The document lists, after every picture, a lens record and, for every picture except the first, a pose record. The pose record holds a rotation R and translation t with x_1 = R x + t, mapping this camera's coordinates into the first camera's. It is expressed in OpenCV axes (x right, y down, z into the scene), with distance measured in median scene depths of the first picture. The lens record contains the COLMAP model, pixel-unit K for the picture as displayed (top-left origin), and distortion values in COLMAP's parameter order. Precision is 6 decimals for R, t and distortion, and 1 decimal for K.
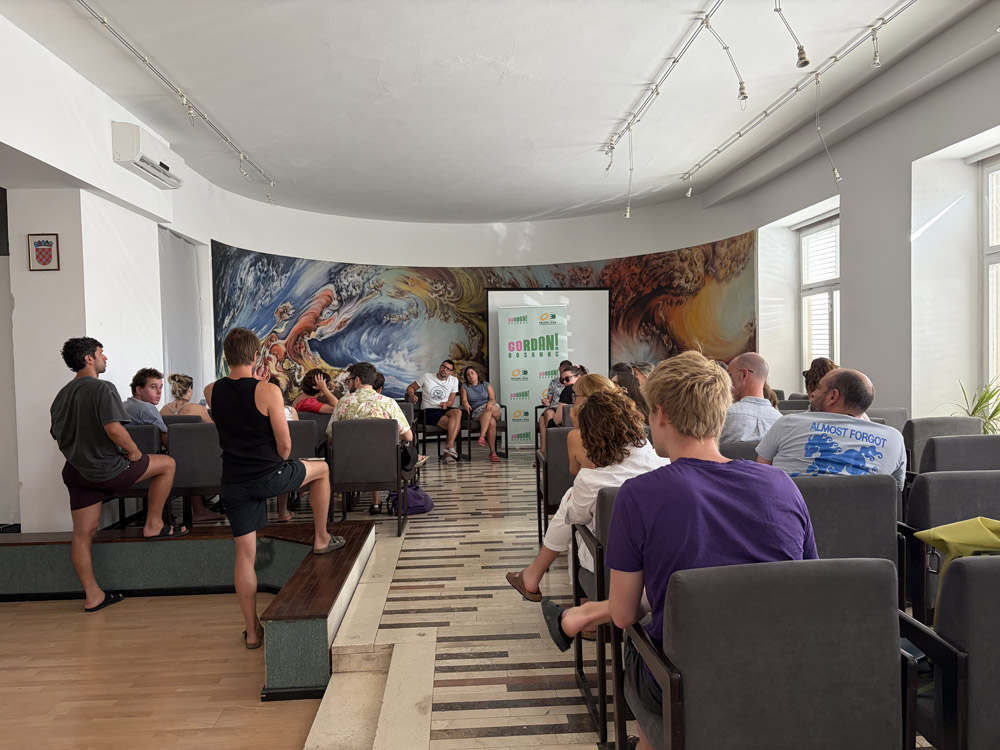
lens RADIAL K [[755.0, 0, 500.2], [0, 755.0, 383.4], [0, 0, 1]] dist [0.036758, -0.040803]
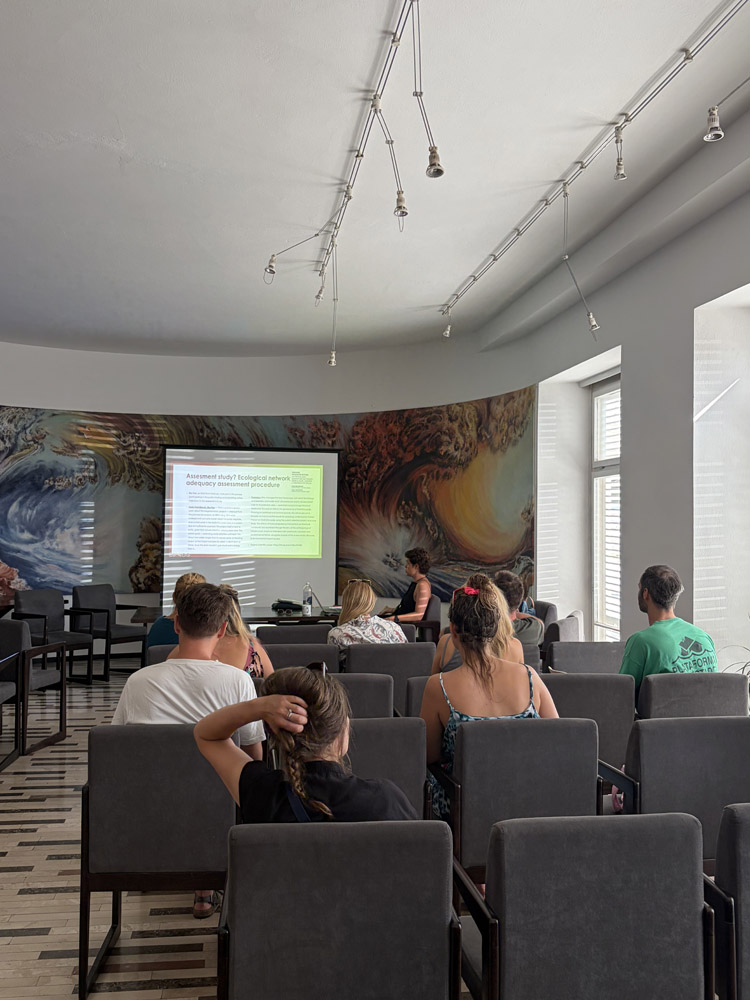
lens RADIAL K [[994.7, 0, 373.6], [0, 994.7, 495.6], [0, 0, 1]] dist [0.048528, 0.000000]
pose [[0.997133, 0.030584, 0.069211, 0.101370], [-0.026180, 0.997627, -0.063674, -0.024763], [-0.070994, 0.061680, 0.995568, 0.043944]]
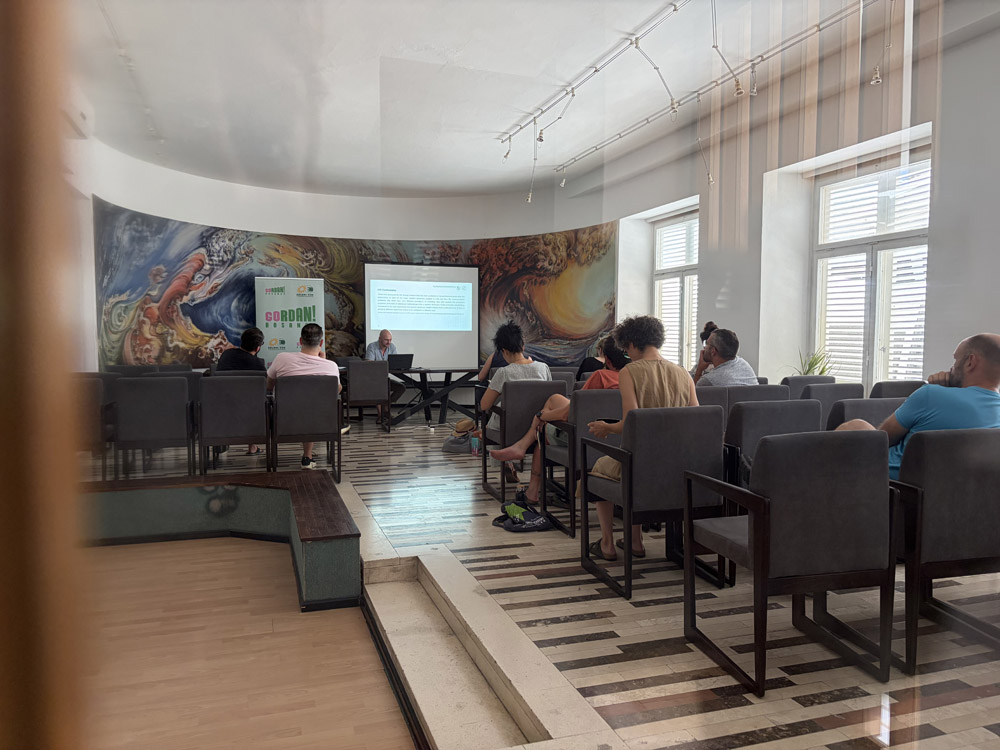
lens RADIAL K [[755.0, 0, 493.3], [0, 755.0, 385.6], [0, 0, 1]] dist [0.036758, -0.040803]
pose [[0.967237, 0.007560, 0.253762, -0.114963], [-0.014710, 0.999546, 0.026289, 0.016623], [-0.253449, -0.029161, 0.966909, -0.054146]]
